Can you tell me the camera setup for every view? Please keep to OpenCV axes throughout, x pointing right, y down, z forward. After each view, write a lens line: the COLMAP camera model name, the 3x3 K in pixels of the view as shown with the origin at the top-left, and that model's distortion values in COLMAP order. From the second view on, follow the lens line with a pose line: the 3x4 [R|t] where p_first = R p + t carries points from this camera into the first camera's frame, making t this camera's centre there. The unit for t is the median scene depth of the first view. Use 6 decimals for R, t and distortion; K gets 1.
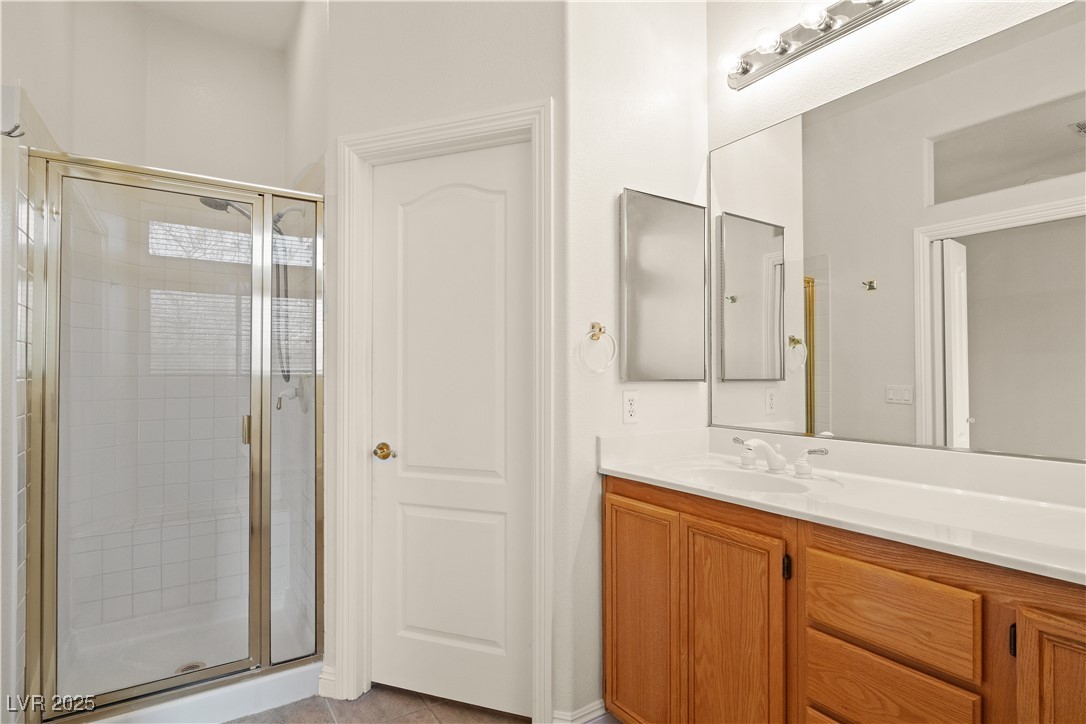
lens RADIAL K [[539.7, 0, 541.1], [0, 539.7, 365.0], [0, 0, 1]] dist [-0.006575, -0.000505]
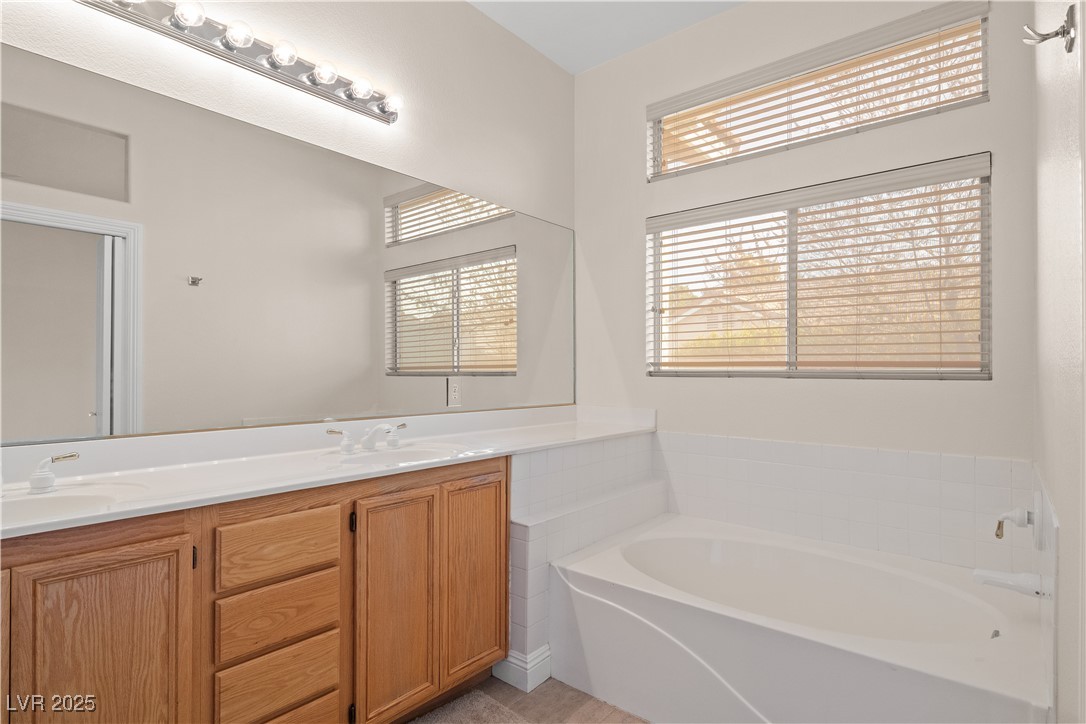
lens RADIAL K [[539.7, 0, 541.1], [0, 539.7, 365.0], [0, 0, 1]] dist [-0.006575, -0.000505]
pose [[-0.261823, 0.008097, 0.965082, -0.685615], [-0.017814, 0.999754, -0.013221, 0.009553], [-0.964951, -0.020654, -0.261615, 0.614416]]
